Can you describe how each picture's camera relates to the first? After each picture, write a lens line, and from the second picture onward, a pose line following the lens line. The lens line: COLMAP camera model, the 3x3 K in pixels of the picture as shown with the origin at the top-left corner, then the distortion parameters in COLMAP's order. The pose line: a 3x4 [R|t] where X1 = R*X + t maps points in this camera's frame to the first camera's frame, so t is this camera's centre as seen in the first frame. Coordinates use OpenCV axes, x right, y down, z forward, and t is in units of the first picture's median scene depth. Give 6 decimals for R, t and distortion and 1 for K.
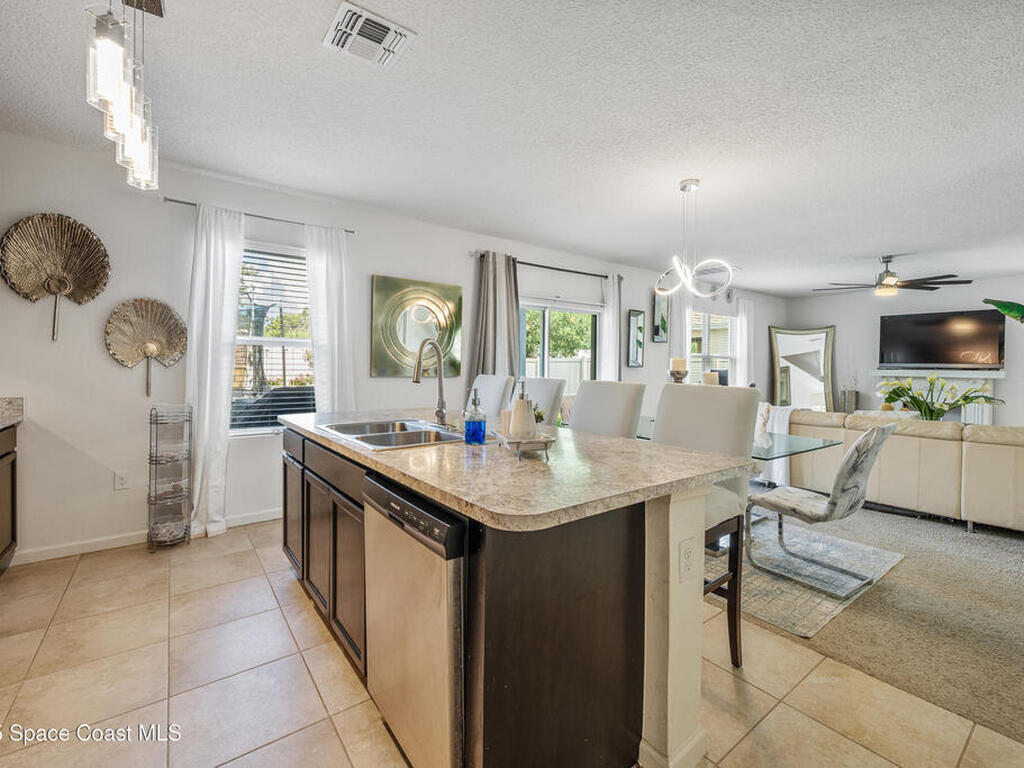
lens RADIAL K [[455.8, 0, 517.1], [0, 455.8, 369.1], [0, 0, 1]] dist [-0.001404, 0.000076]
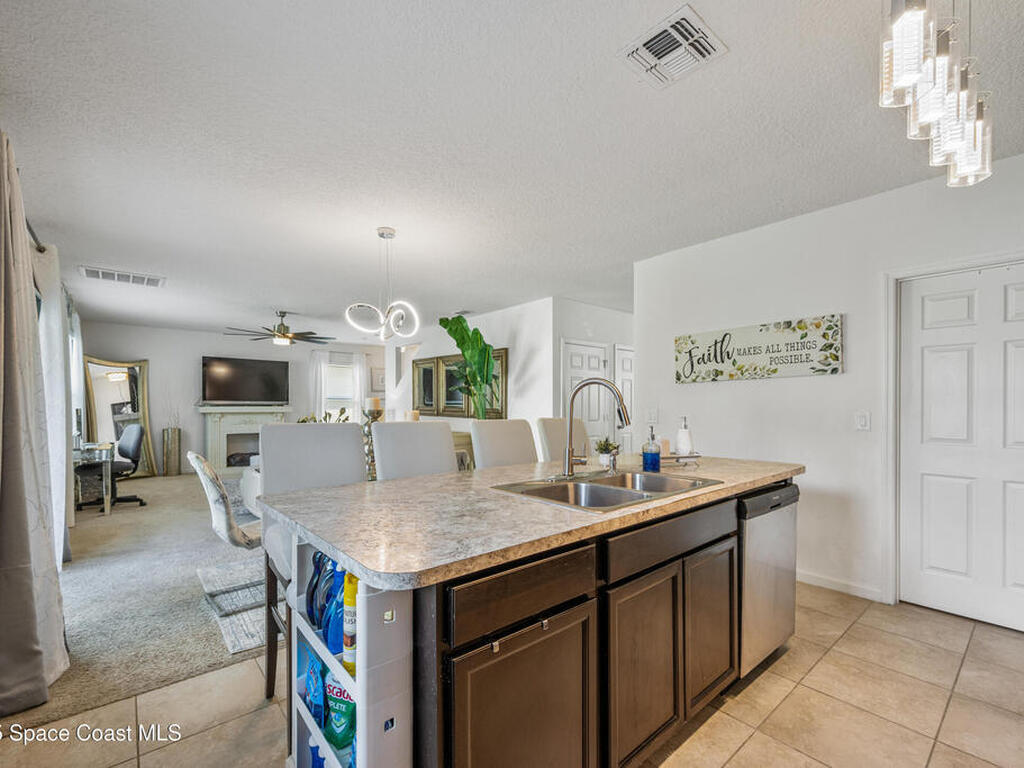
lens RADIAL K [[454.5, 0, 507.4], [0, 454.5, 408.1], [0, 0, 1]] dist [0.003016, 0.000089]
pose [[-0.045737, -0.010860, 0.998894, -0.728875], [0.004095, 0.999930, 0.011058, -0.009148], [-0.998945, 0.004597, -0.045689, 0.804258]]
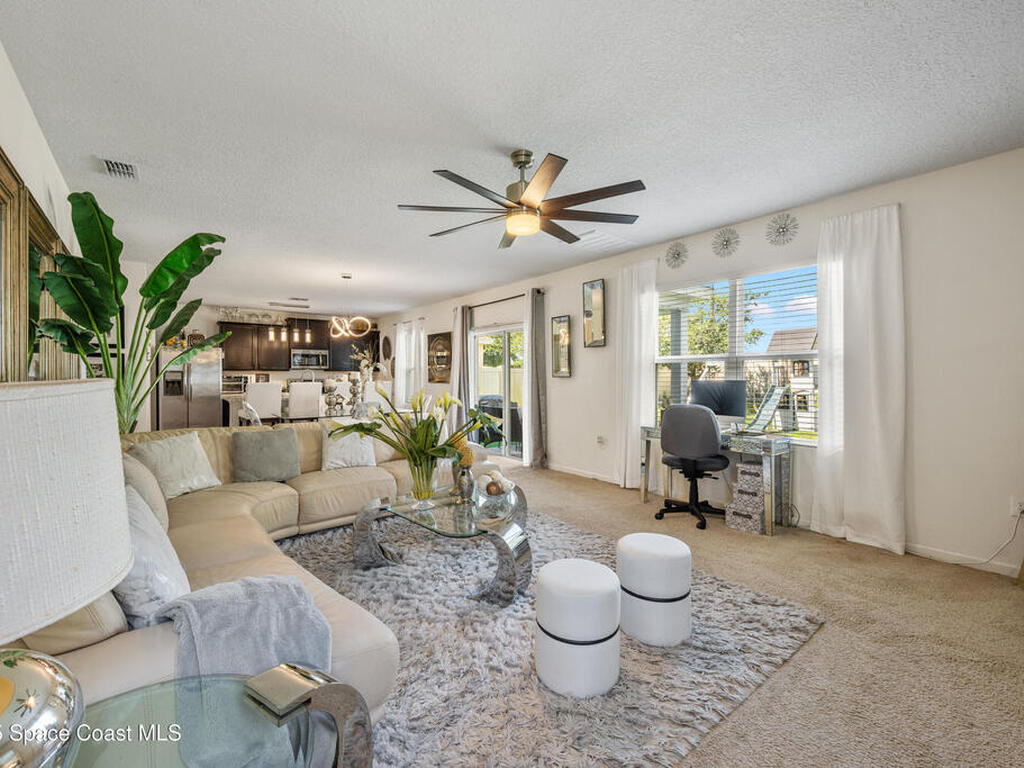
lens RADIAL K [[448.0, 0, 515.4], [0, 448.0, 384.4], [0, 0, 1]] dist [-0.000534, 0.000038]
pose [[0.030313, 0.012092, -0.999467, 2.303154], [-0.007744, 0.999900, 0.011863, -0.001748], [0.999510, 0.007380, 0.030403, 1.699374]]
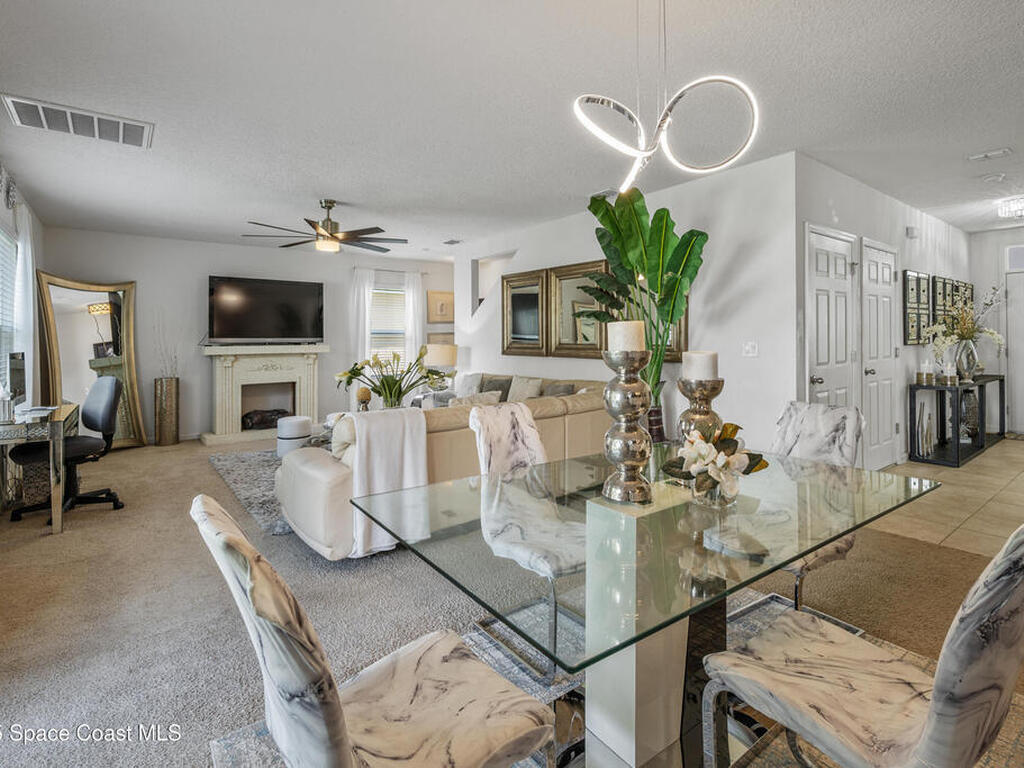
lens RADIAL K [[511.6, 0, 510.9], [0, 511.6, 330.8], [0, 0, 1]] dist [0.001292, -0.000118]
pose [[0.003566, 0.014072, 0.999895, -0.130334], [0.016202, 0.999769, -0.014128, -0.009332], [-0.999862, 0.016250, 0.003337, 1.189017]]
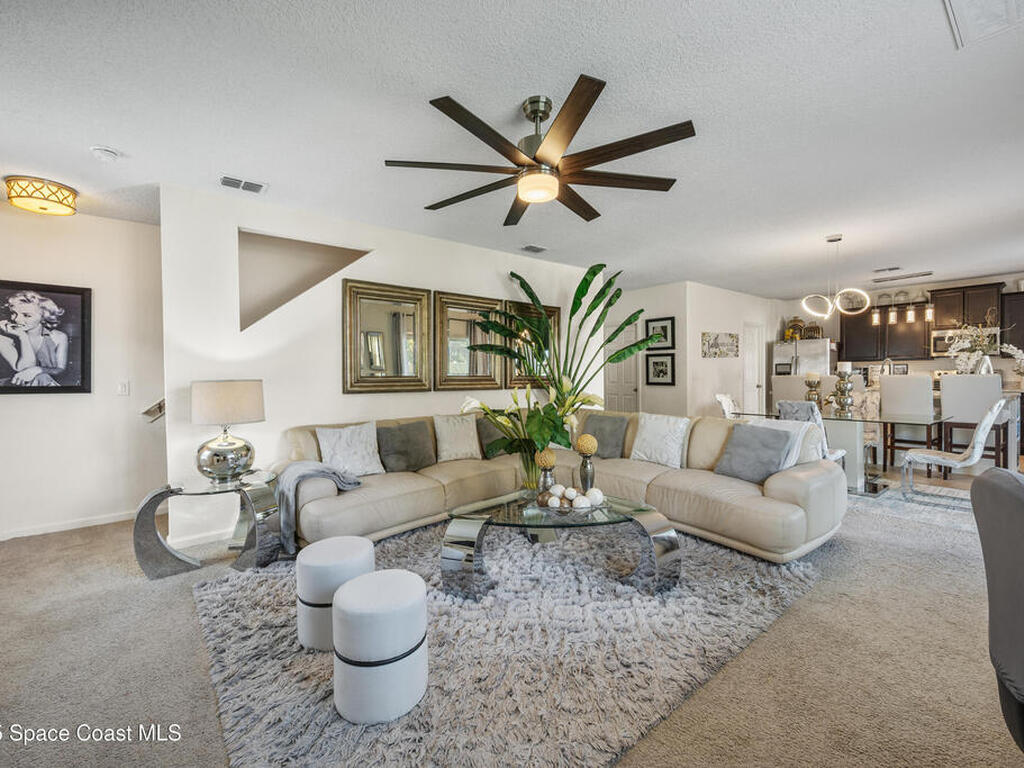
lens RADIAL K [[448.0, 0, 515.4], [0, 448.0, 384.4], [0, 0, 1]] dist [-0.000534, 0.000038]
pose [[-0.999435, 0.005151, -0.033223, 1.476831], [0.003905, 0.999291, 0.037454, -0.014631], [0.033392, 0.037303, -0.998746, 2.470273]]
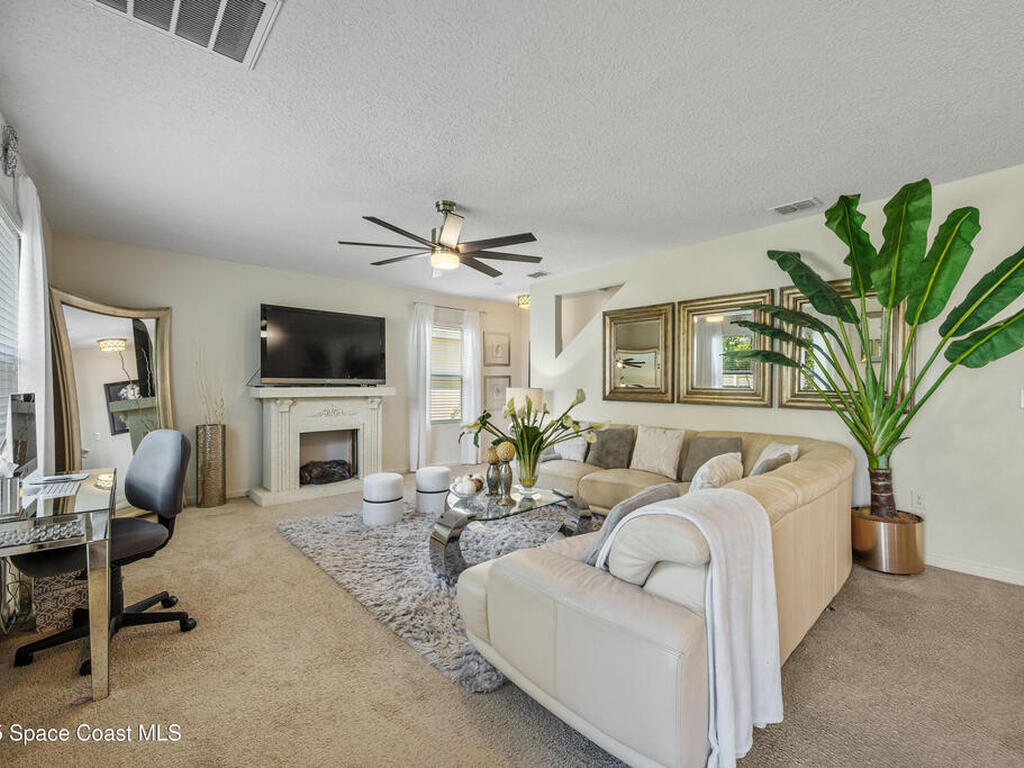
lens RADIAL K [[448.0, 0, 515.4], [0, 448.0, 384.4], [0, 0, 1]] dist [-0.000534, 0.000038]
pose [[-0.075766, -0.003866, 0.997118, 0.338553], [0.005381, 0.999976, 0.004286, -0.007901], [-0.997111, 0.005690, -0.075743, 1.662105]]
